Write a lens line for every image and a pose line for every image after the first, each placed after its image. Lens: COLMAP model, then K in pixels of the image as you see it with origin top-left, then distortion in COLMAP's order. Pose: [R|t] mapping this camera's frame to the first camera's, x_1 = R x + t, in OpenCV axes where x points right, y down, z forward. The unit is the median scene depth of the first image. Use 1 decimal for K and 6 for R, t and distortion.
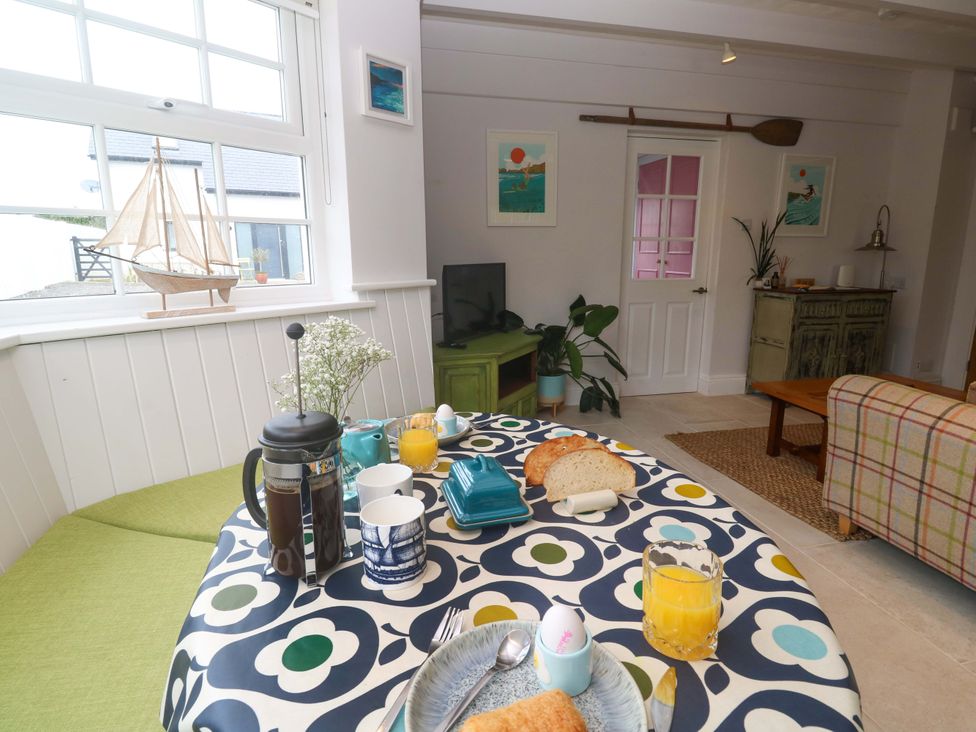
lens RADIAL K [[506.2, 0, 494.8], [0, 506.2, 356.9], [0, 0, 1]] dist [-0.003233, -0.012019]
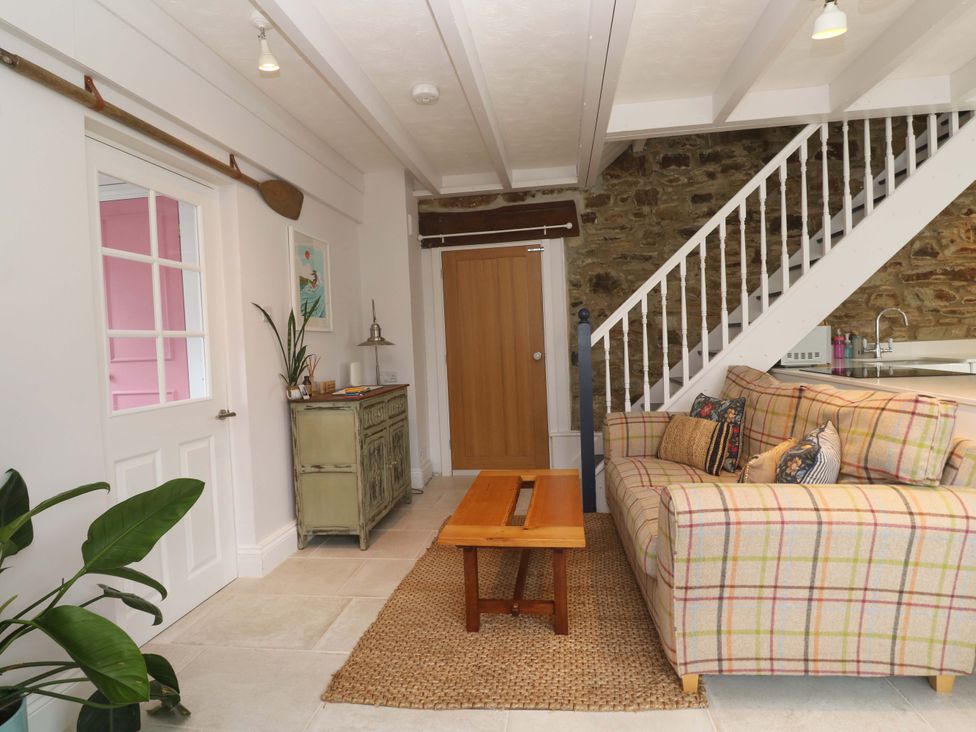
lens RADIAL K [[506.2, 0, 498.1], [0, 506.2, 357.2], [0, 0, 1]] dist [-0.003233, -0.012019]
pose [[0.348097, -0.043948, 0.936428, -0.057751], [0.234966, 0.971106, -0.041768, -0.102930], [-0.907535, 0.234568, 0.348365, 0.499693]]
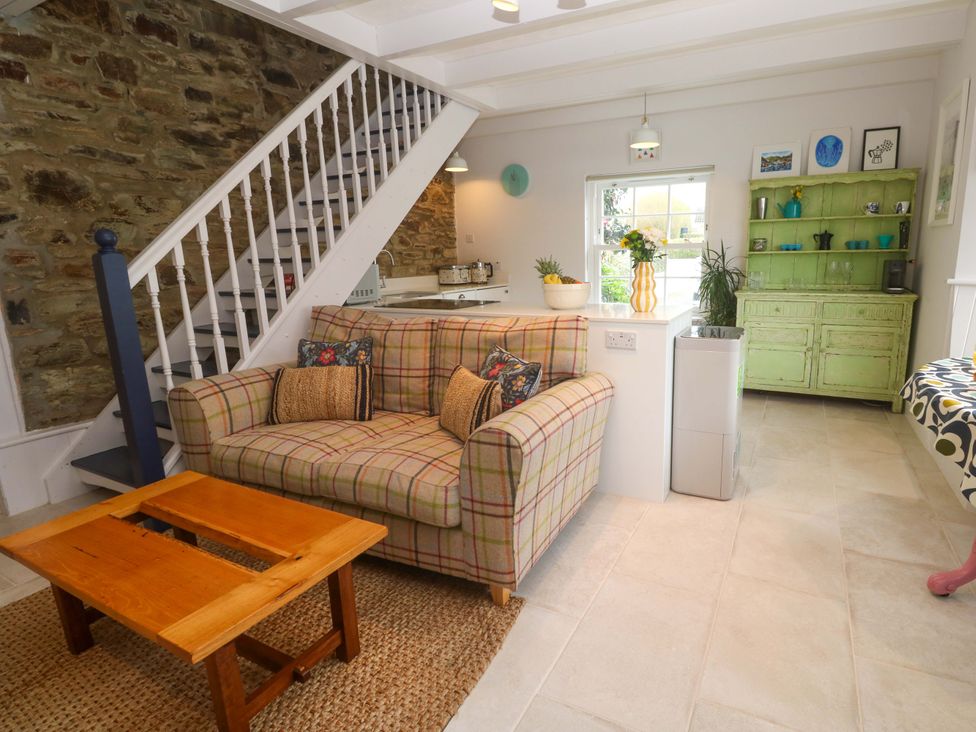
lens RADIAL K [[506.2, 0, 559.4], [0, 506.2, 359.0], [0, 0, 1]] dist [-0.003233, -0.012019]
pose [[-0.787491, -0.109665, 0.606491, 0.088494], [0.144664, 0.923662, 0.354852, -0.177860], [-0.599108, 0.367180, -0.711511, 0.794588]]
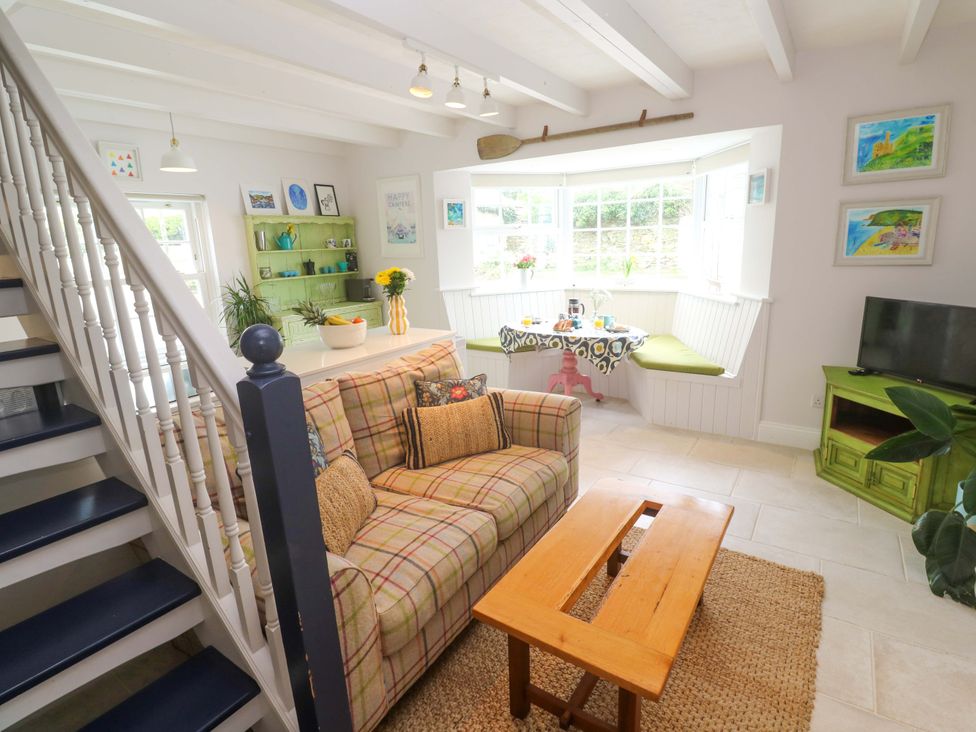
lens RADIAL K [[517.4, 0, 495.8], [0, 517.4, 360.0], [0, 0, 1]] dist [-0.014428, -0.009044]
pose [[-0.723002, 0.179683, -0.667070, 0.928109], [-0.110131, 0.923259, 0.368055, -0.281138], [0.682011, 0.339569, -0.647730, 0.910575]]
